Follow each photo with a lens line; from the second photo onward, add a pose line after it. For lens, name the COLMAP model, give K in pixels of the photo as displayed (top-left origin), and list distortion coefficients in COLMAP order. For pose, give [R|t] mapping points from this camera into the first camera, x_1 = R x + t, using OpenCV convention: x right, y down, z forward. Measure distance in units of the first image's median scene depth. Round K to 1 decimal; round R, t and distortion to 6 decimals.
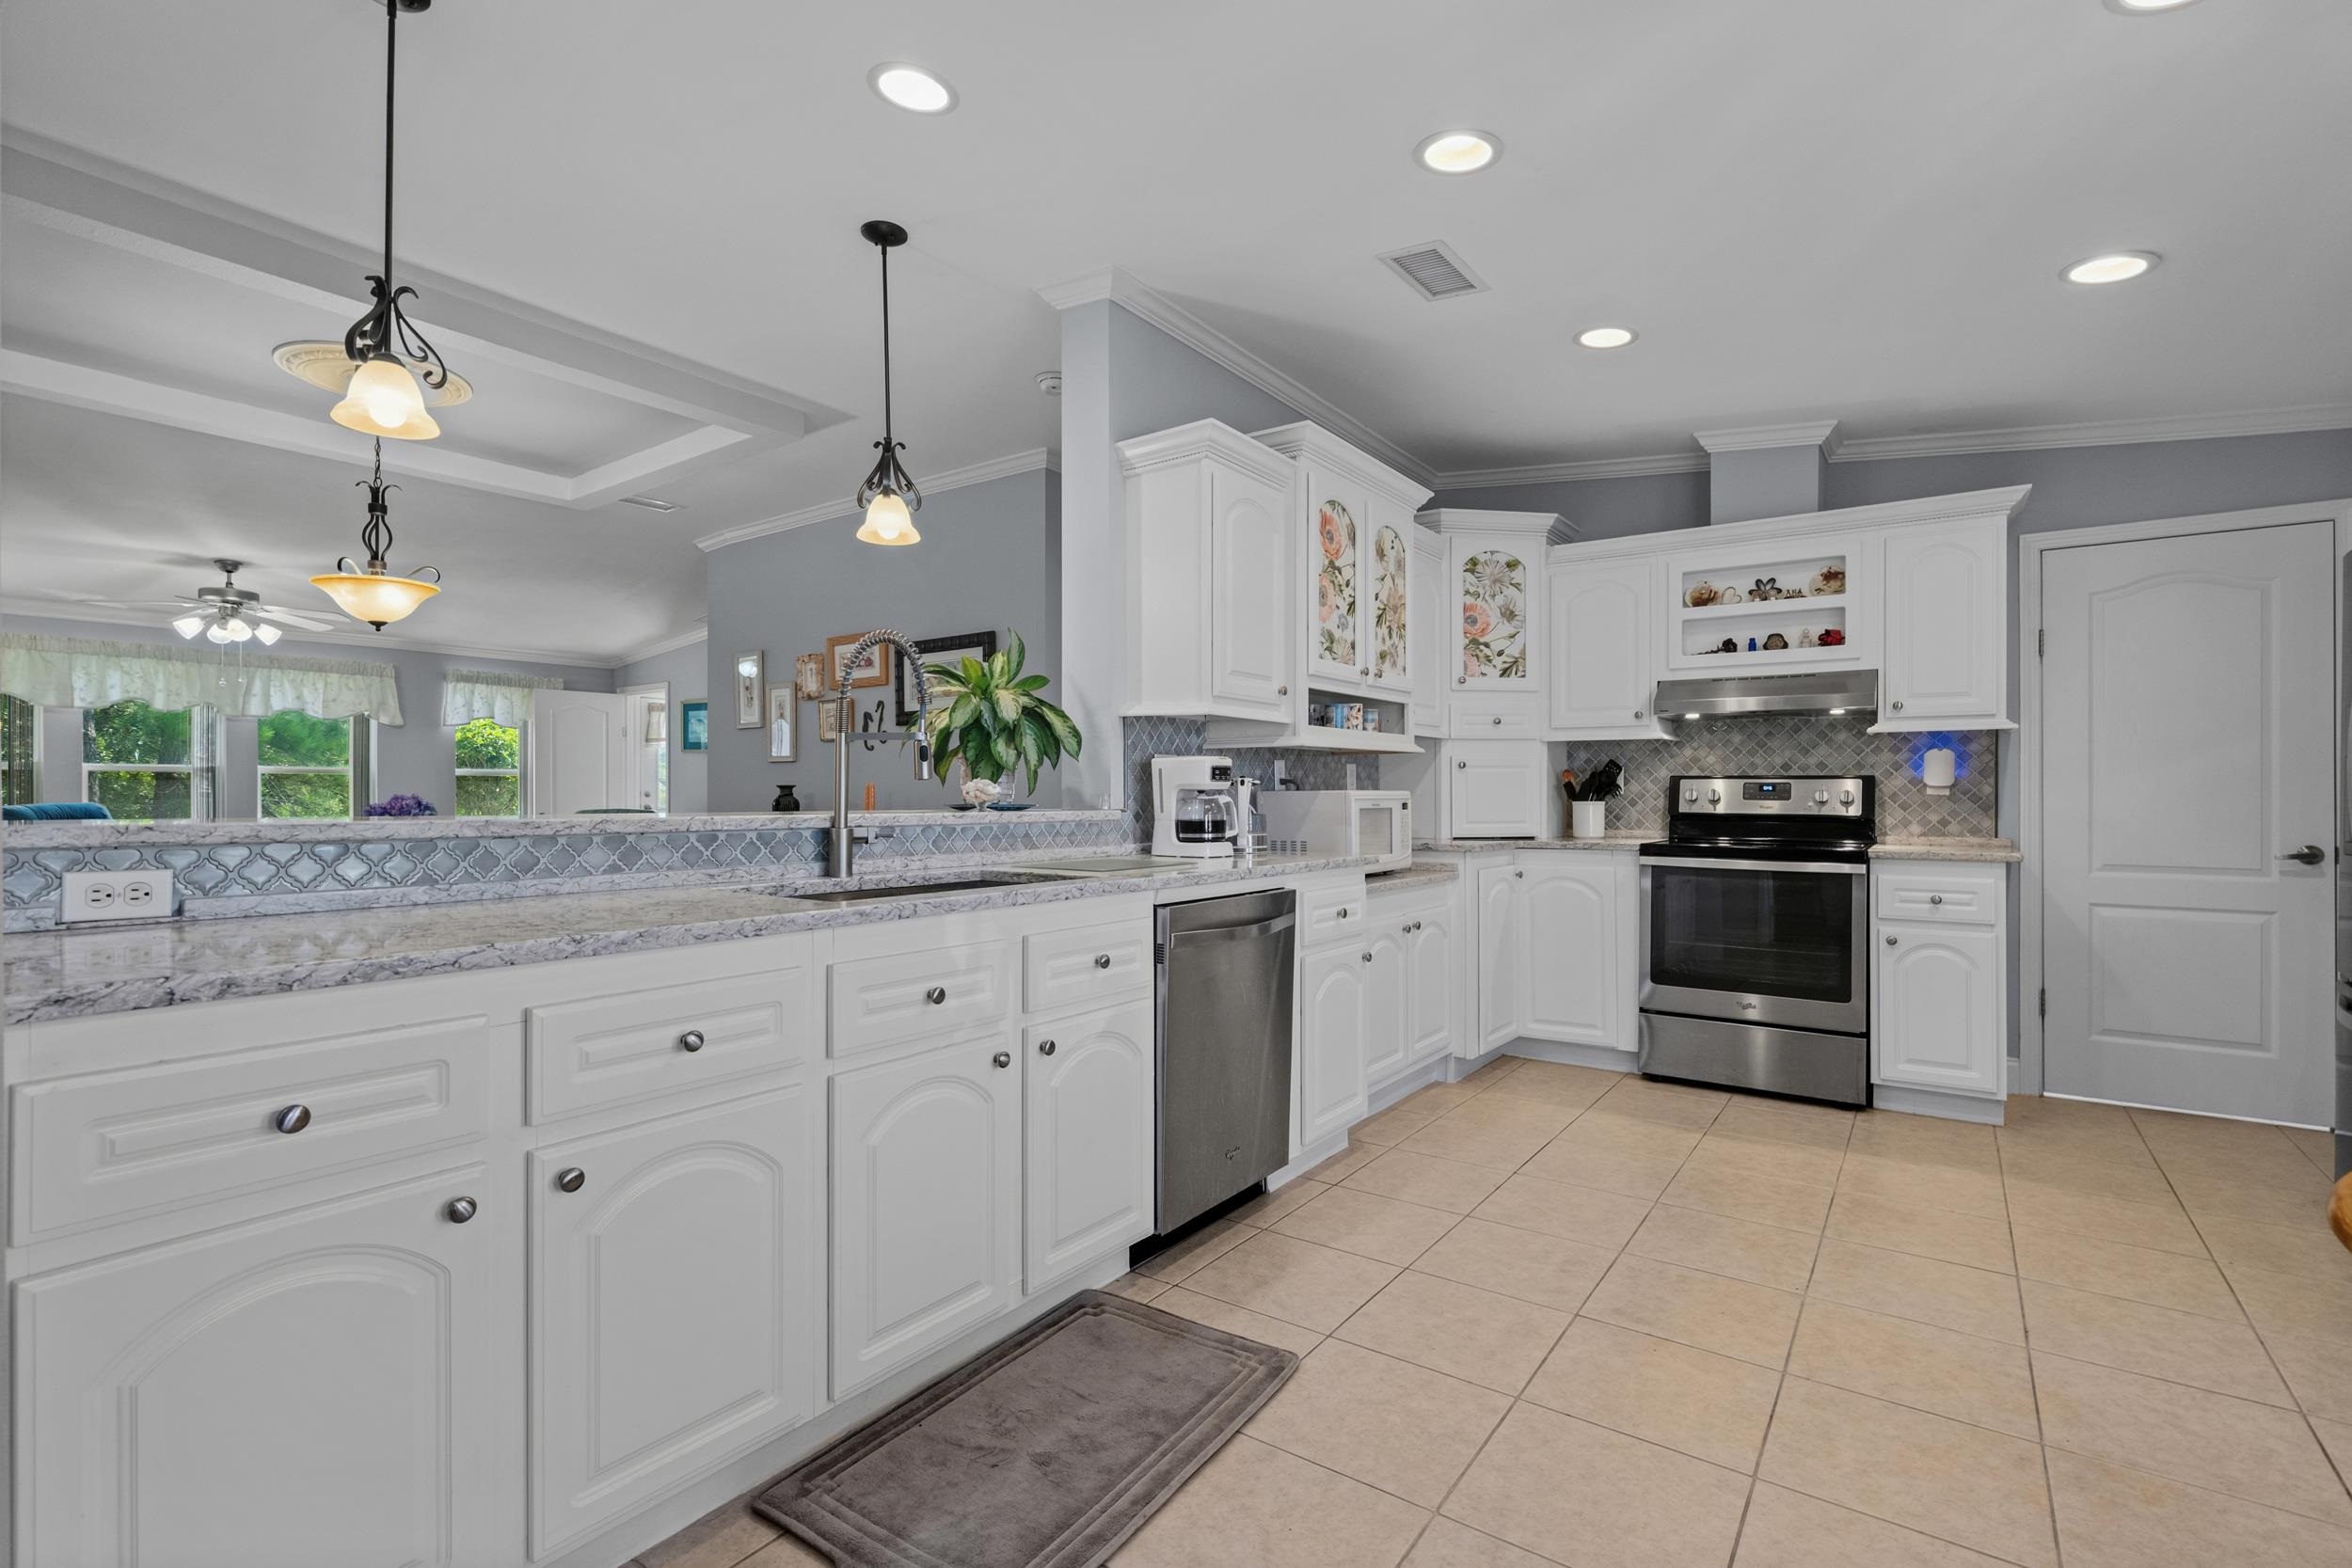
lens RADIAL K [[1066.0, 0, 1180.6], [0, 1066.0, 790.0], [0, 0, 1]] dist [-0.003092, 0.000112]
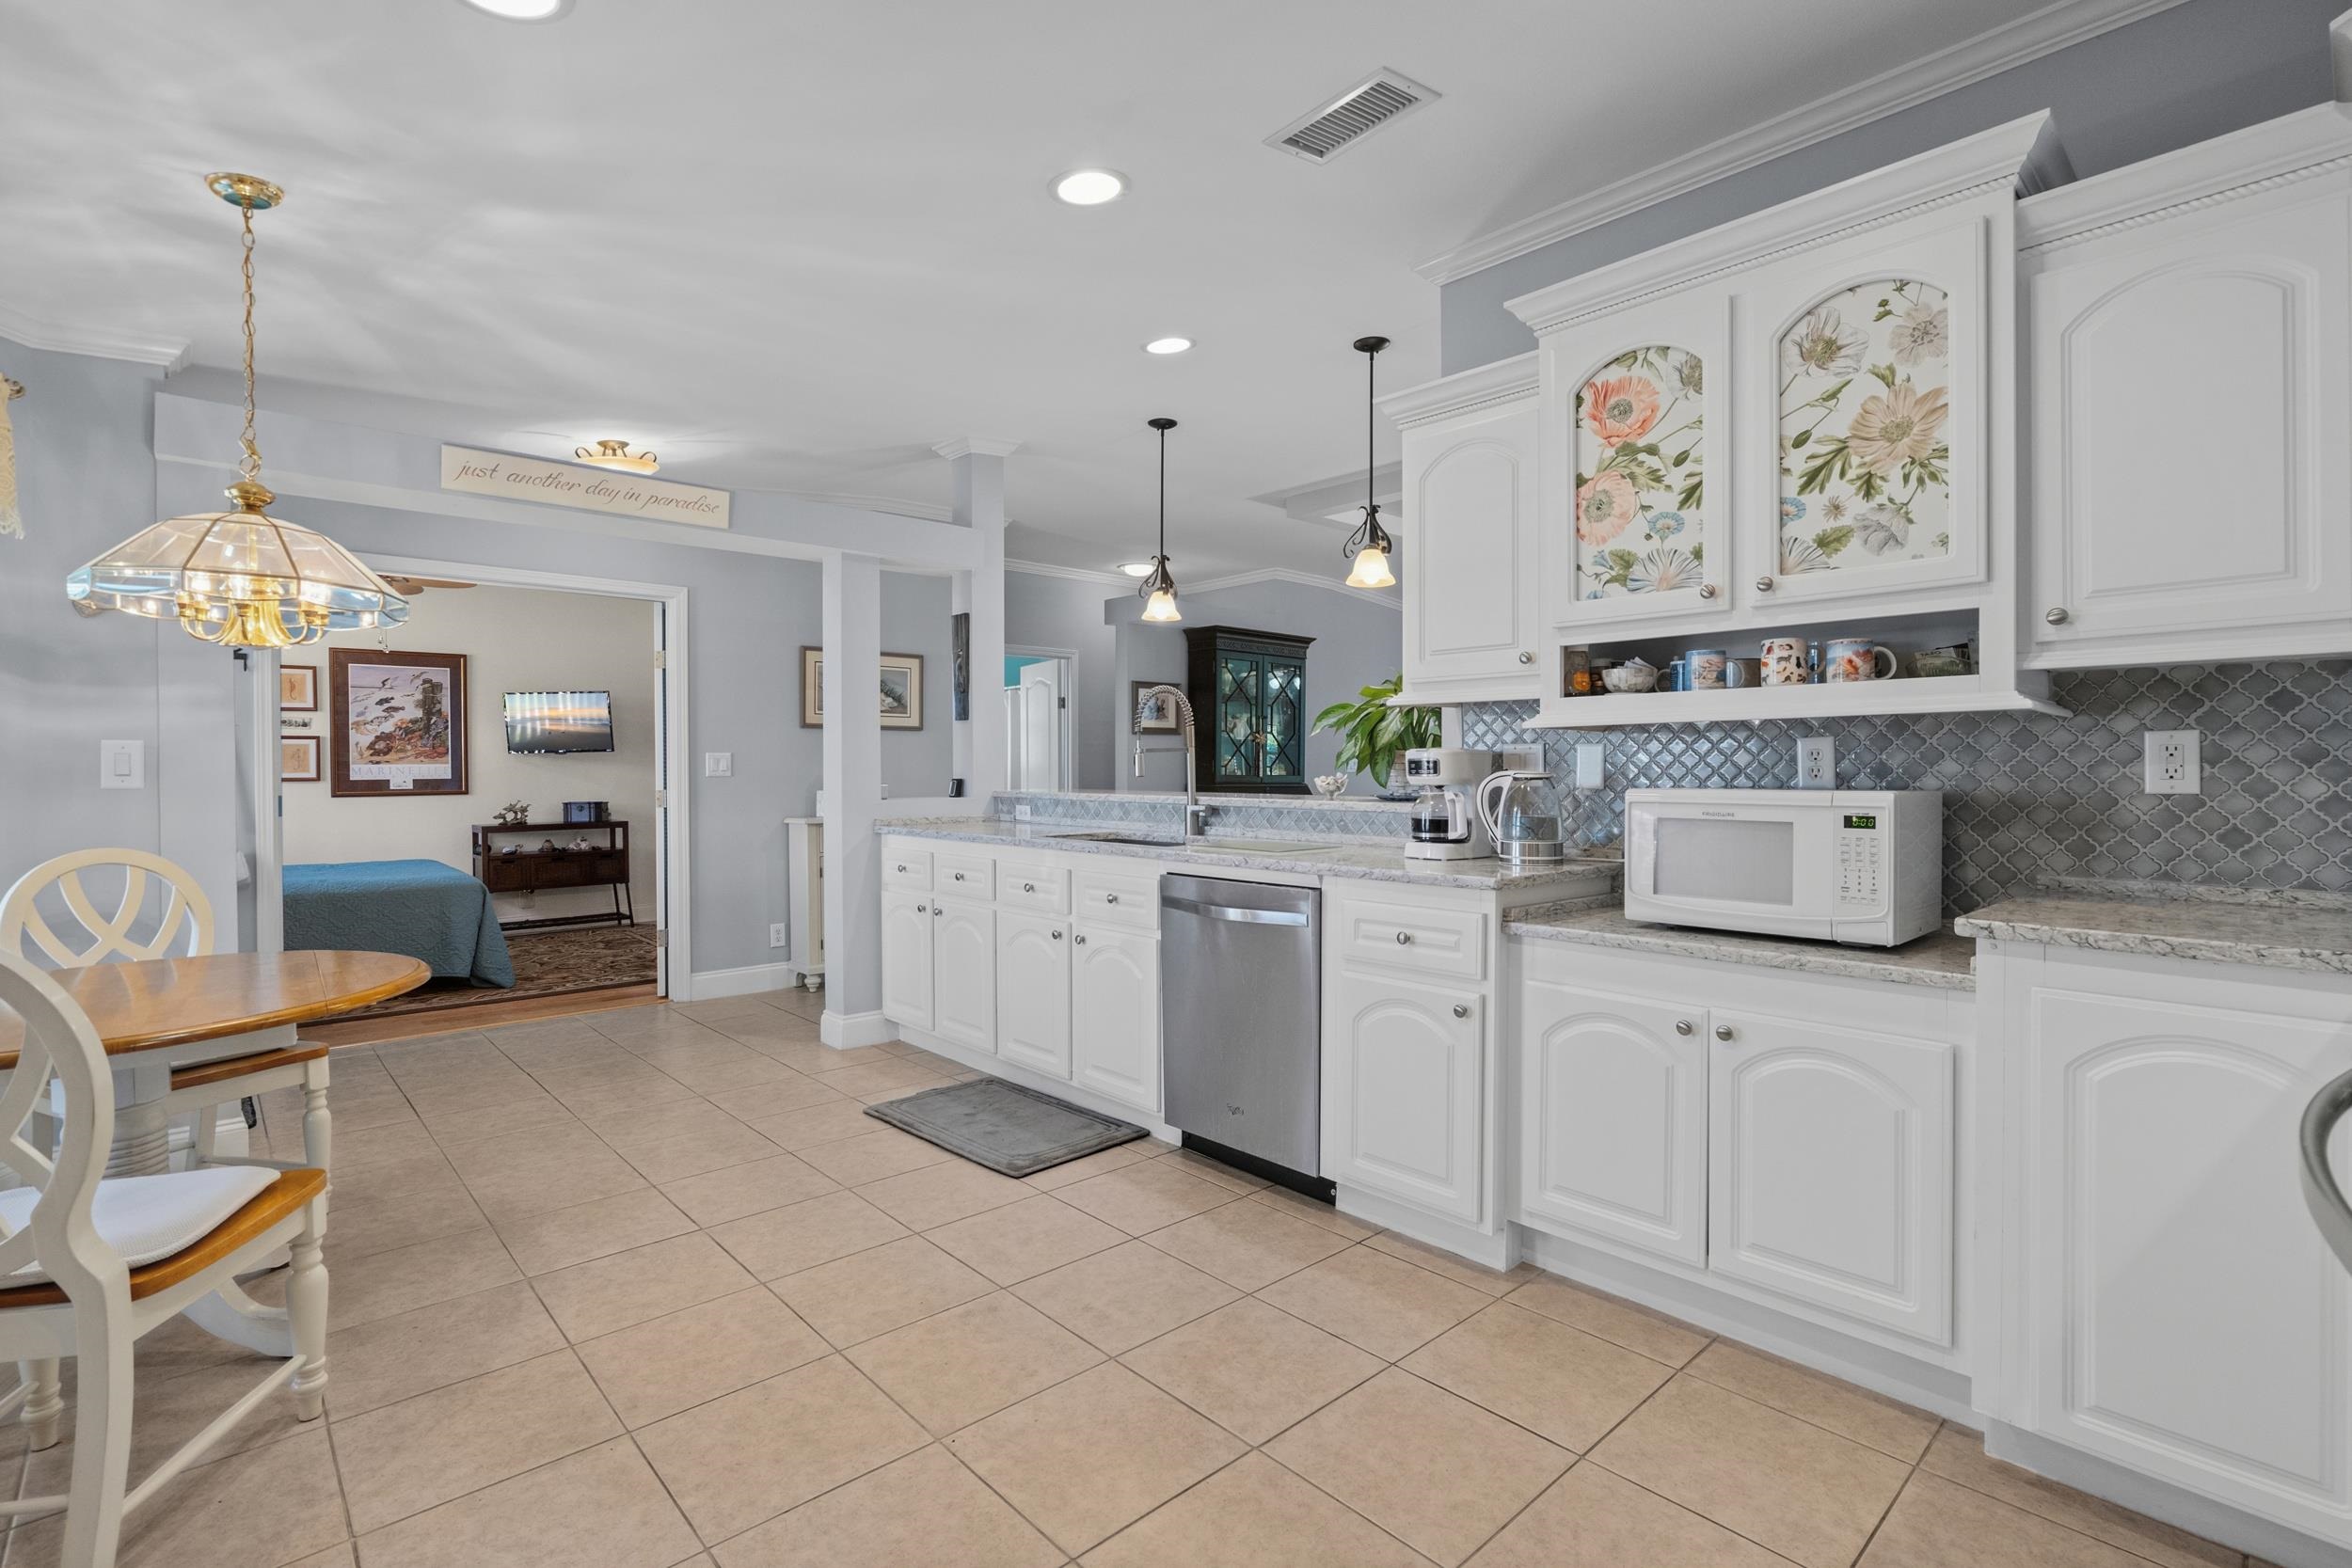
lens RADIAL K [[1066.0, 0, 1184.5], [0, 1066.0, 776.1], [0, 0, 1]] dist [-0.003092, 0.000112]
pose [[-0.190200, 0.006824, -0.981722, 0.973556], [0.003128, 0.999975, 0.006345, -0.014642], [0.981740, -0.001864, -0.190217, 0.979354]]
